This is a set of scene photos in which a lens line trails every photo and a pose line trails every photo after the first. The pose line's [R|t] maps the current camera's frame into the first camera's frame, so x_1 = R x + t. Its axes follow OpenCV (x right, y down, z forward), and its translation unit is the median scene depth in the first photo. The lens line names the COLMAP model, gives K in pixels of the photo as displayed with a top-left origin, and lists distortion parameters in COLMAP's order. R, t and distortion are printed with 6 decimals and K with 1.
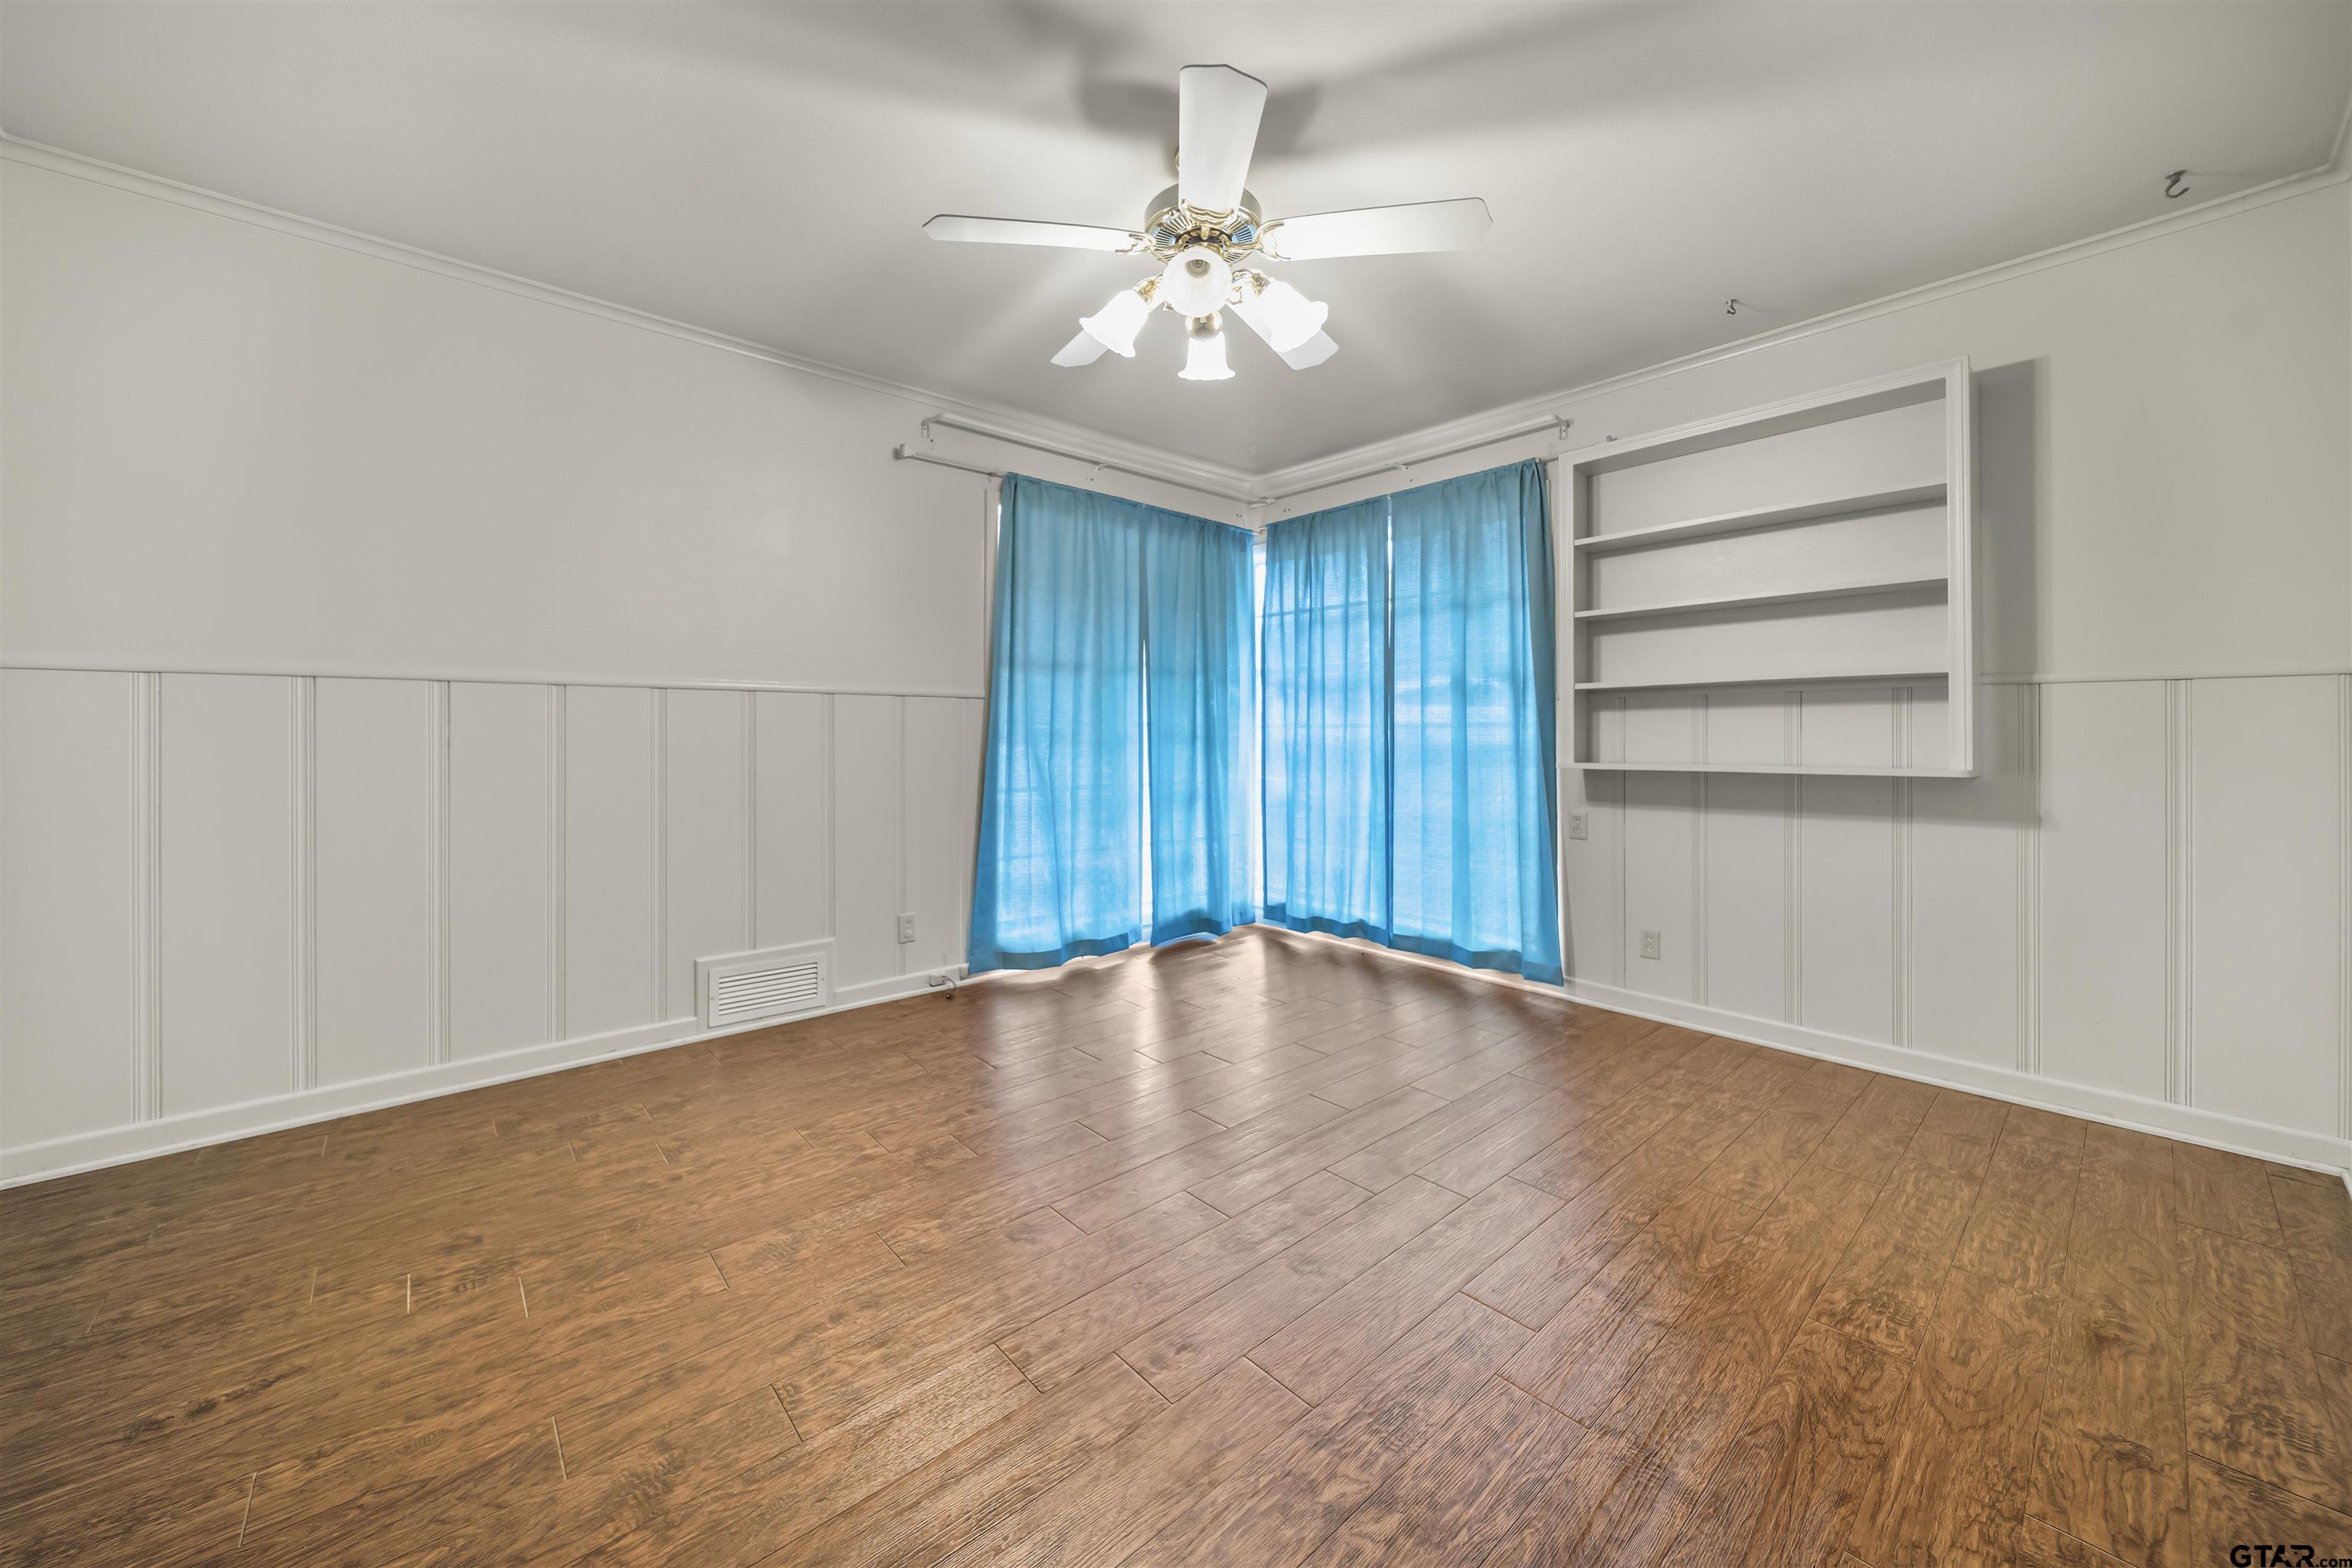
lens RADIAL K [[856.3, 0, 1176.0], [0, 856.3, 784.0], [0, 0, 1]] dist [0.000147, -0.000009]
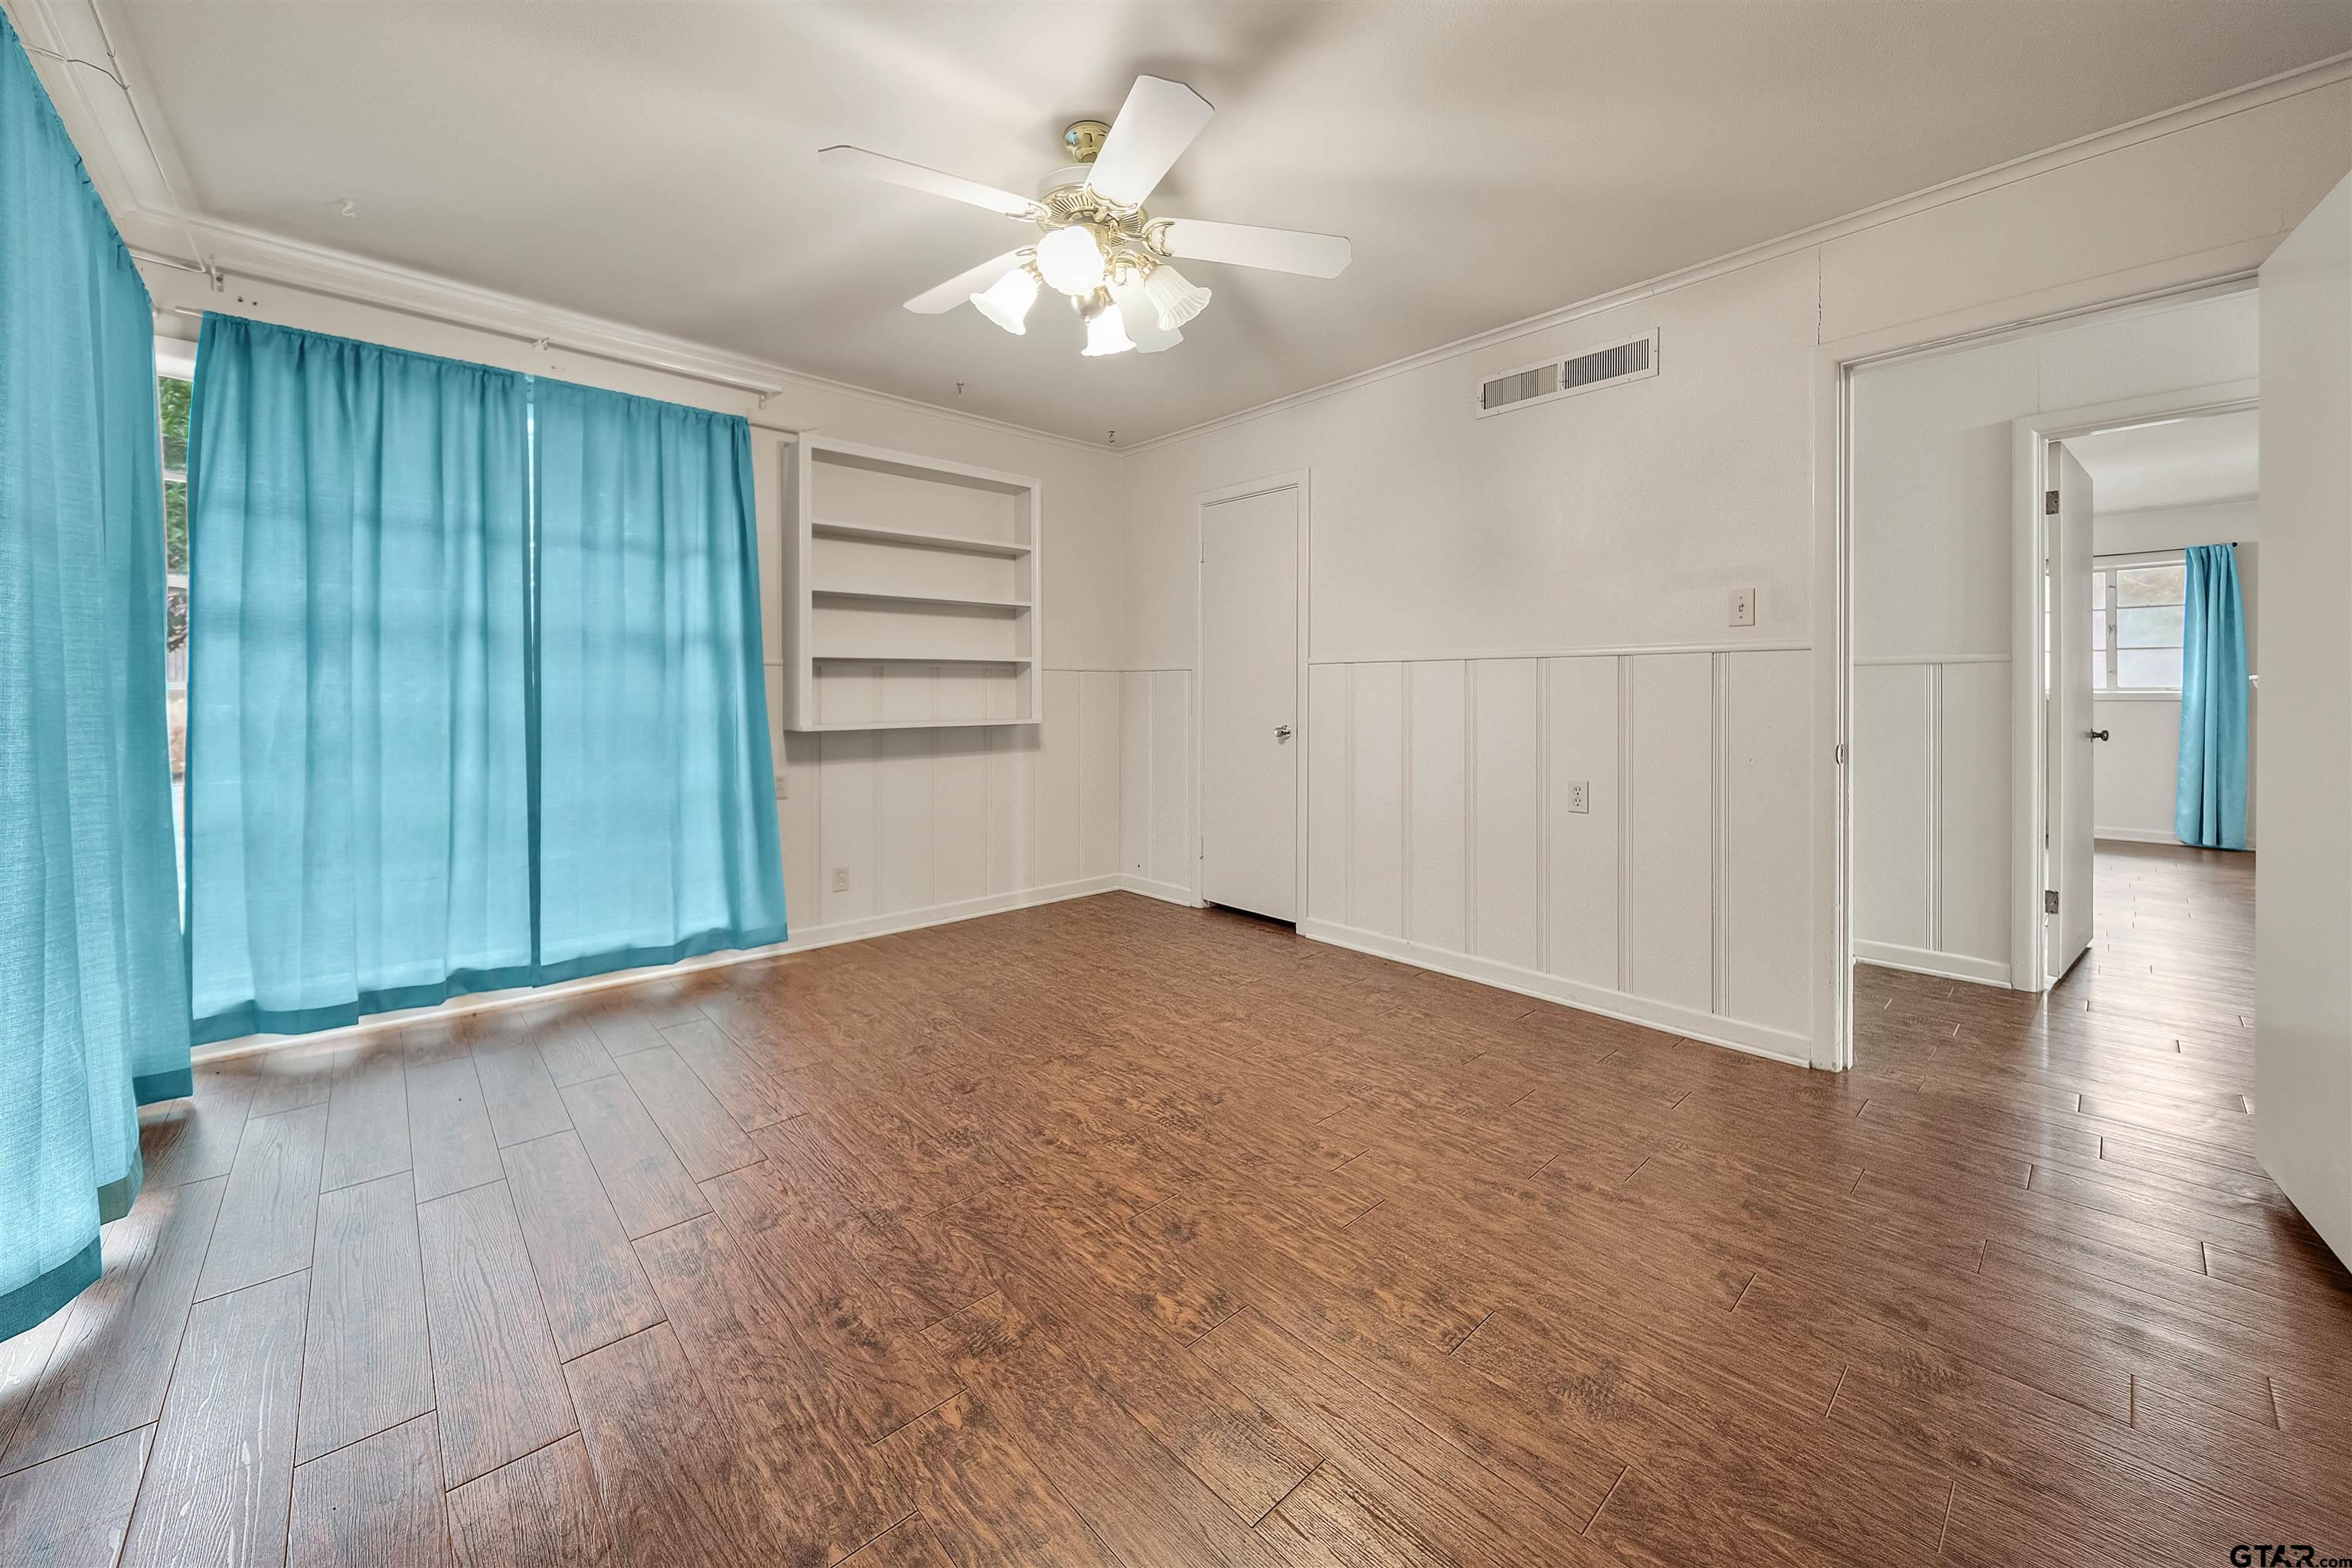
lens RADIAL K [[874.4, 0, 1177.6], [0, 874.4, 701.4], [0, 0, 1]] dist [0.000080, -0.000156]
pose [[-0.023736, -0.003716, 0.999711, -0.642179], [0.058401, 0.998280, 0.005097, -0.031864], [-0.998011, 0.058505, -0.023478, 0.564941]]
